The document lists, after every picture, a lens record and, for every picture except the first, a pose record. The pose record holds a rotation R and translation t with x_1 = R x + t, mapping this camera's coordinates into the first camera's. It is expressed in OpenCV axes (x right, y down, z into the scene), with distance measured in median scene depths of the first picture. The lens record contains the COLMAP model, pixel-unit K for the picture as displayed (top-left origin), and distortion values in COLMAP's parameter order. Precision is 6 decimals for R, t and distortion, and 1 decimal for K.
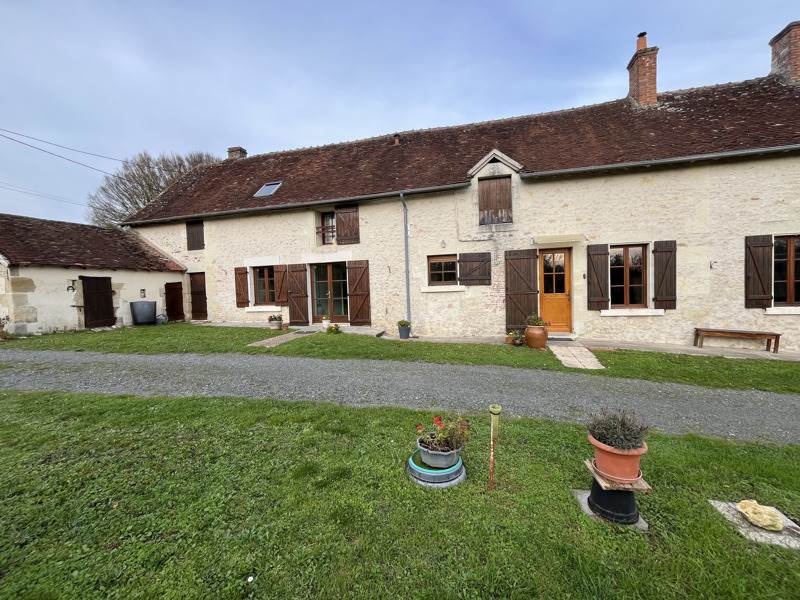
lens RADIAL K [[325.2, 0, 401.5], [0, 325.2, 299.9], [0, 0, 1]] dist [-0.008198, 0.000291]
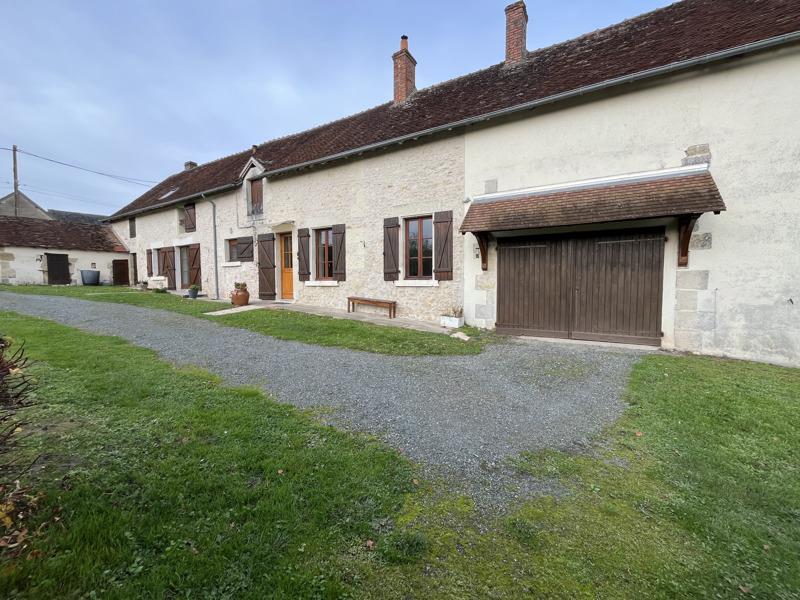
lens RADIAL K [[325.2, 0, 395.1], [0, 325.2, 297.3], [0, 0, 1]] dist [-0.008198, 0.000291]
pose [[0.959541, 0.043134, -0.278245, 1.207467], [-0.037960, 0.998992, 0.023960, 0.047071], [0.278998, -0.012428, 0.960211, -0.101373]]
